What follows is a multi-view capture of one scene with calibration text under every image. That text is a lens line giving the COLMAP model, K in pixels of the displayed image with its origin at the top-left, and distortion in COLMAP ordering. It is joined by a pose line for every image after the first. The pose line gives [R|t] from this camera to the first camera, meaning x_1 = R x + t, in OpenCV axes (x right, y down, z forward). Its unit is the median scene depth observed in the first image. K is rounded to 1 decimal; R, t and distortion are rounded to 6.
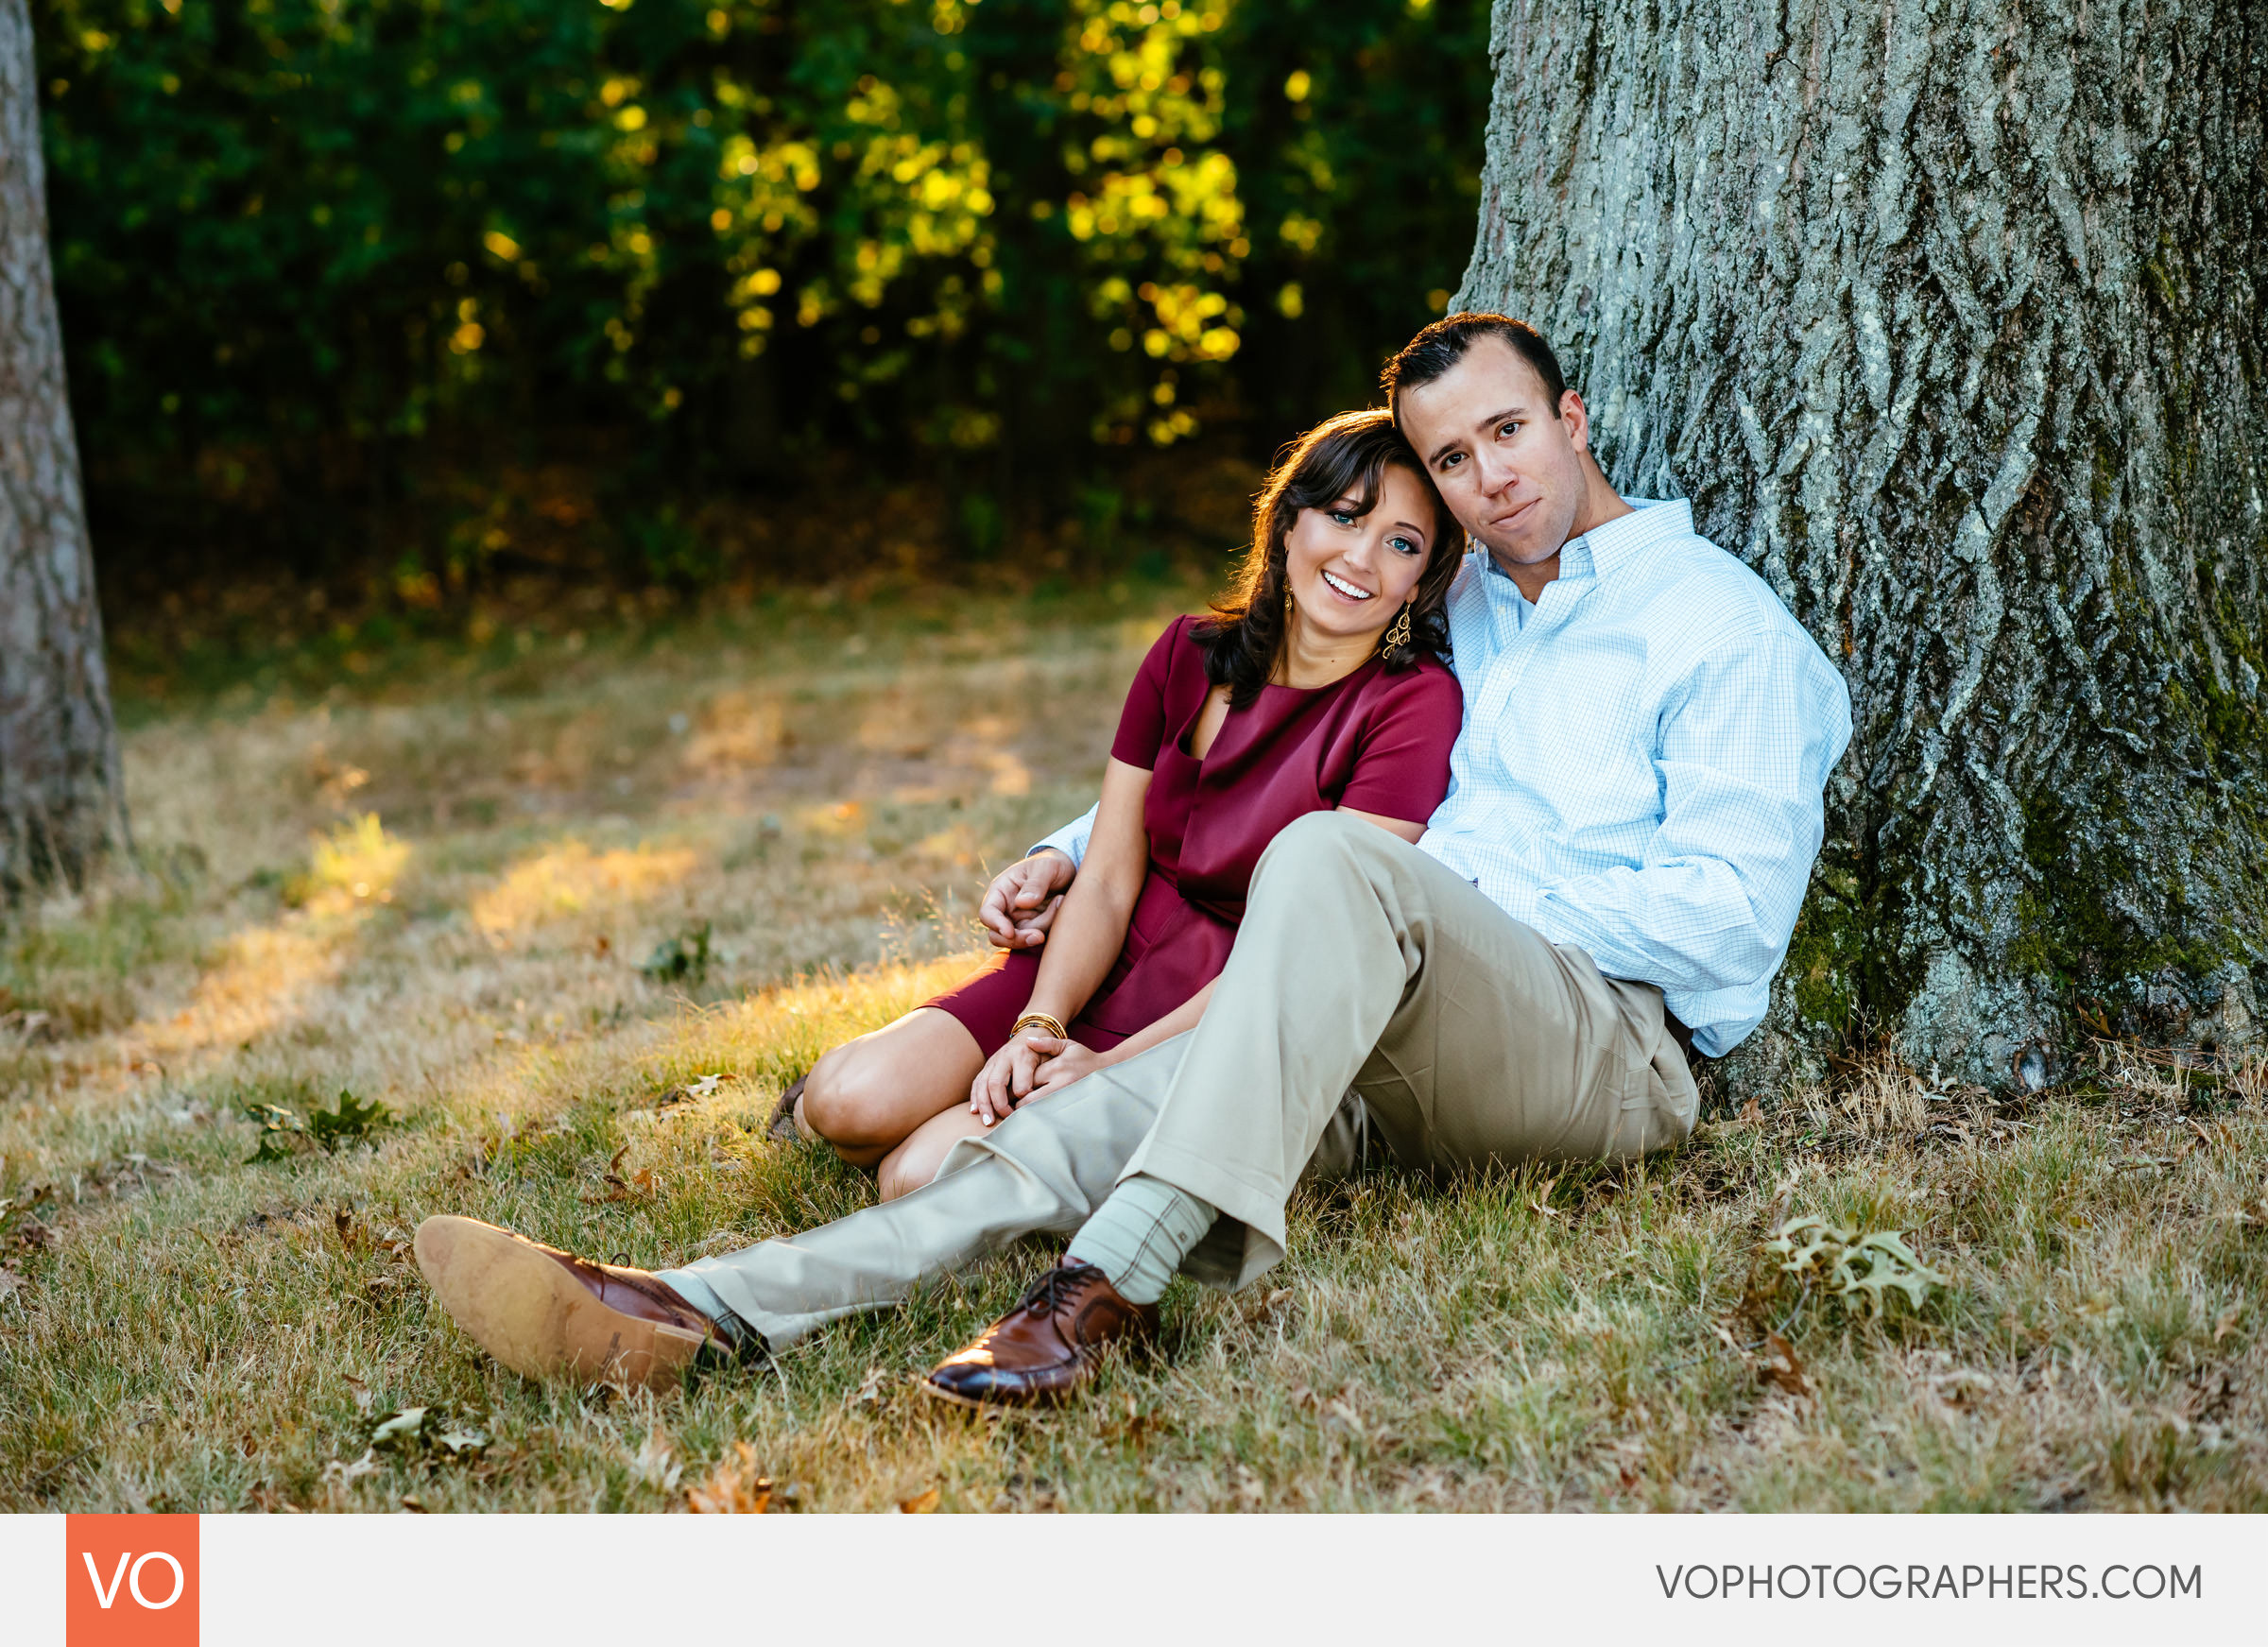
lens RADIAL K [[6007.3, 0, 1128.3], [0, 6007.3, 820.6], [0, 0, 1]] dist [-0.010968, 0.000000]
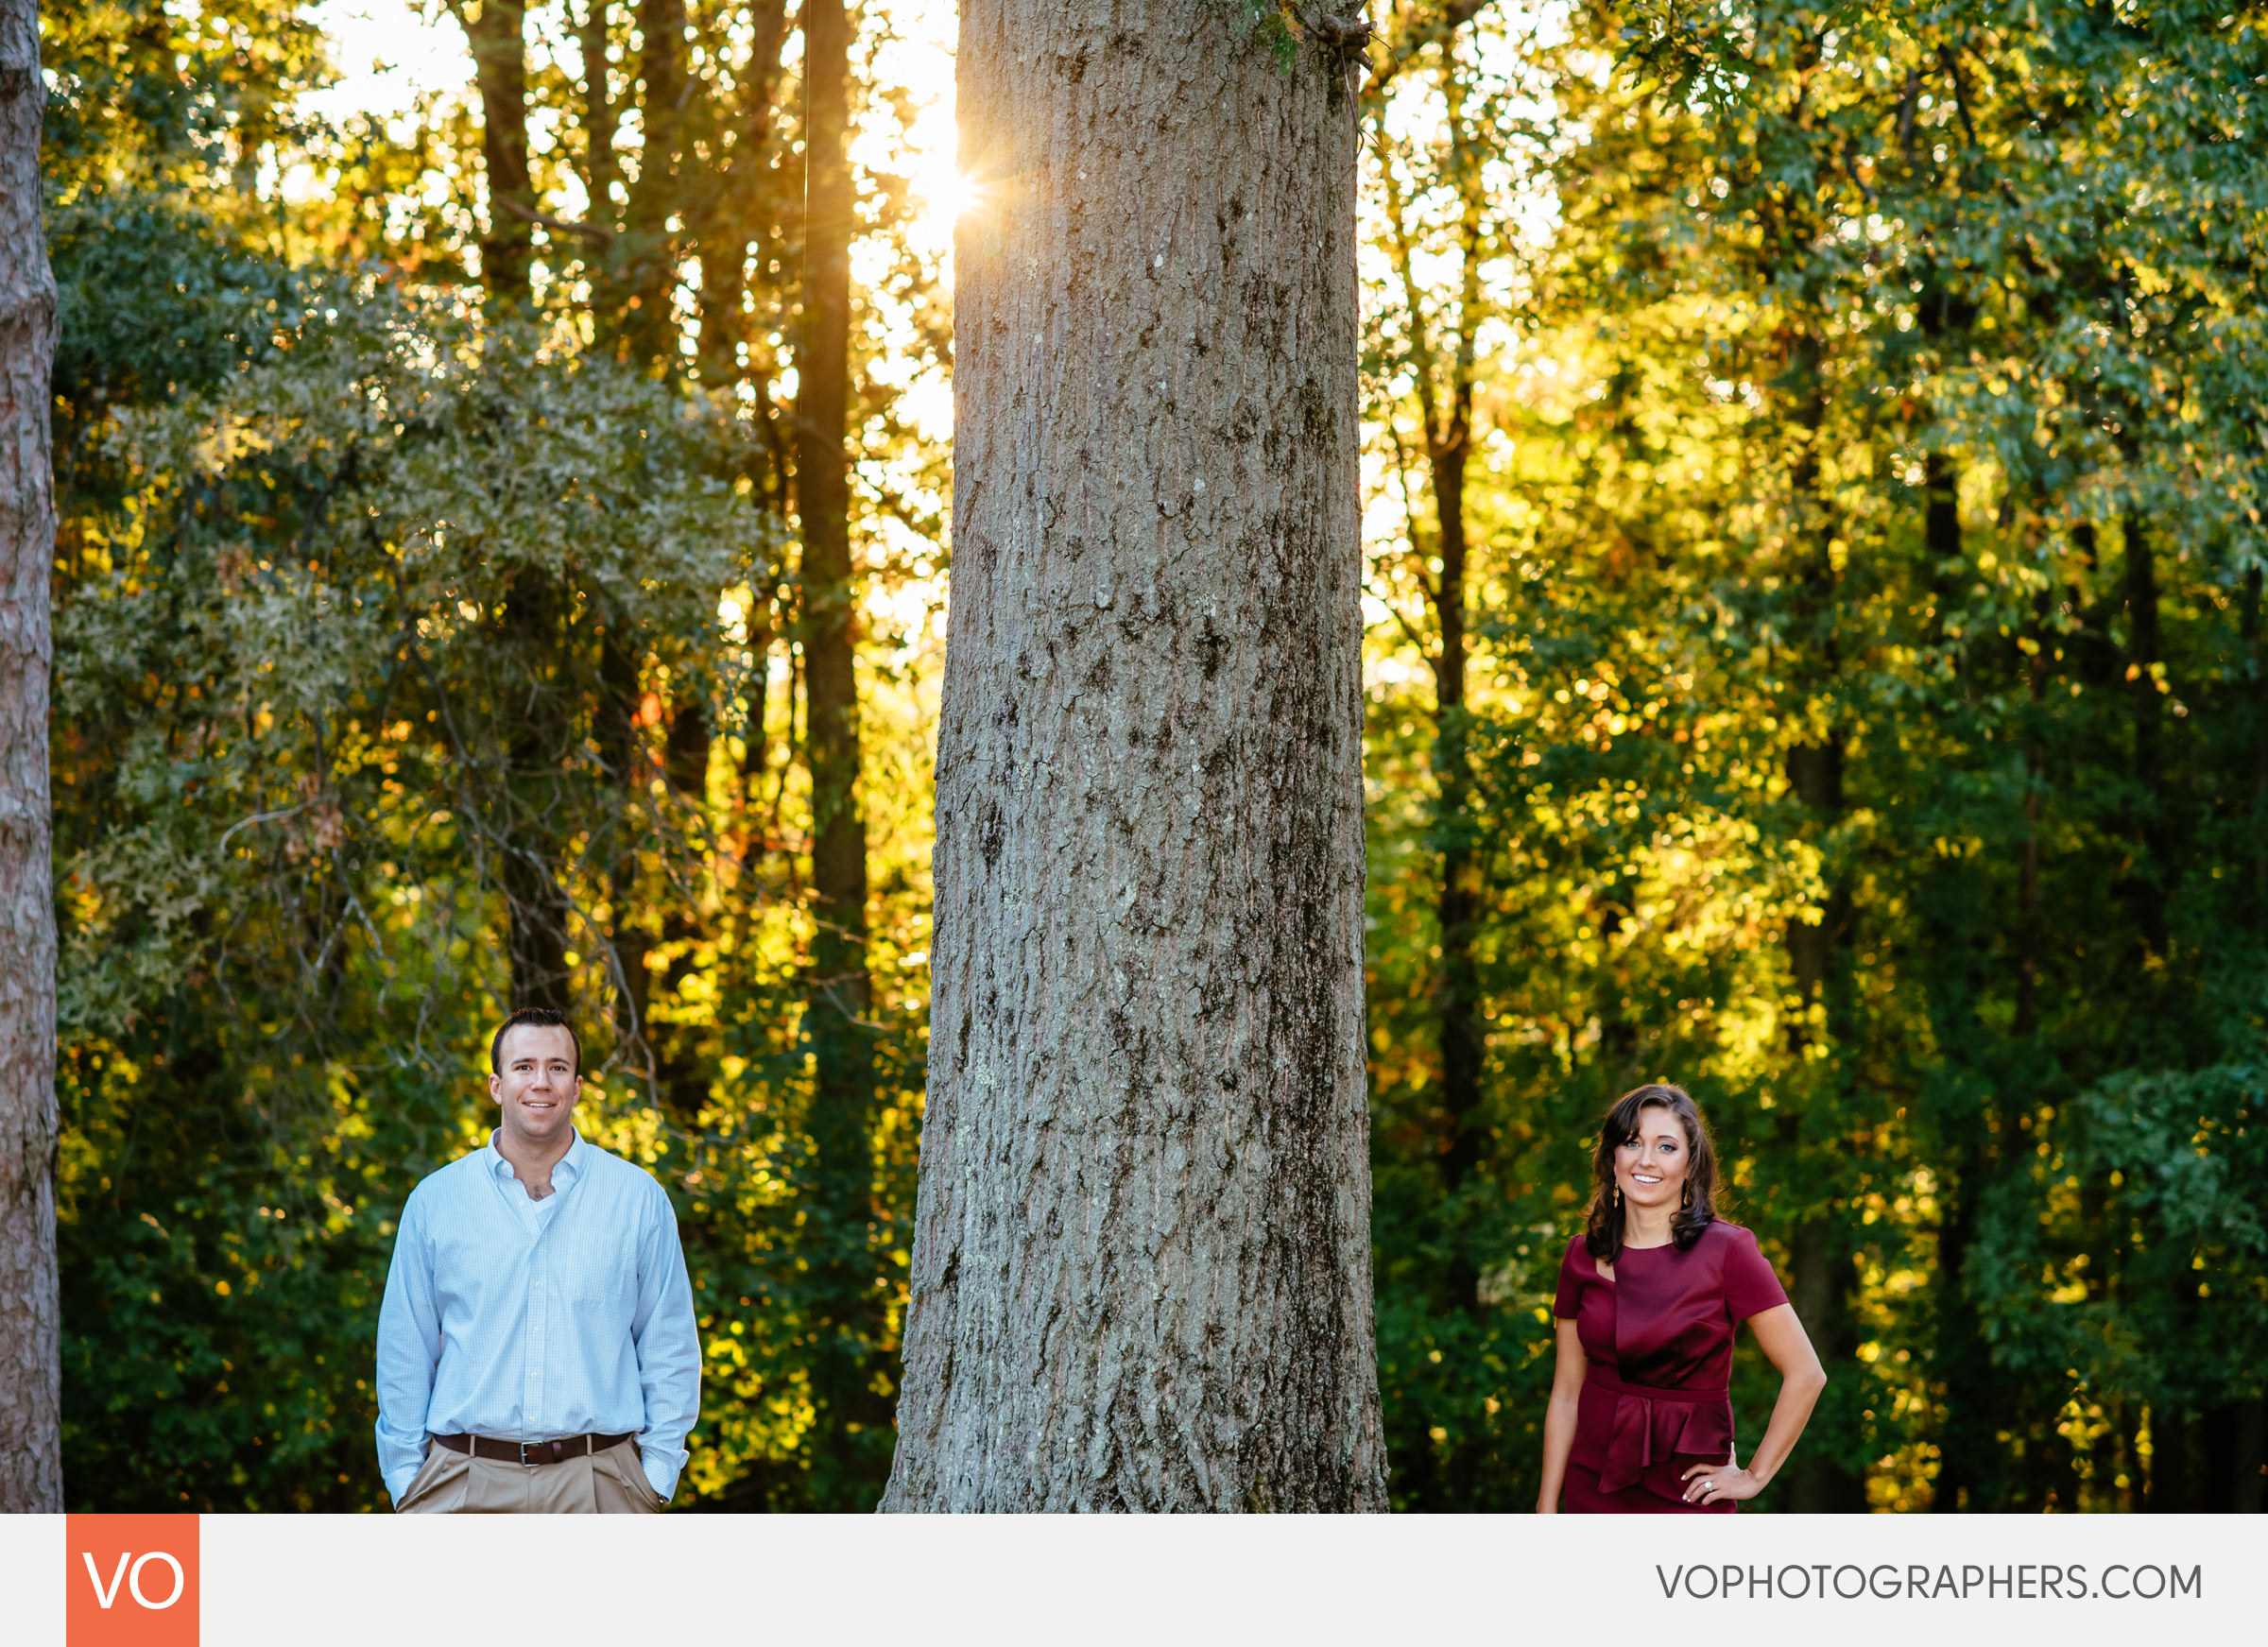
lens RADIAL K [[6007.3, 0, 1136.8], [0, 6007.3, 831.3], [0, 0, 1]] dist [-0.010968, 0.000000]
pose [[0.999522, 0.030904, -0.000385, 0.130938], [-0.030391, 0.980524, -0.194032, 0.061110], [-0.005619, 0.193951, 0.980995, -0.782369]]
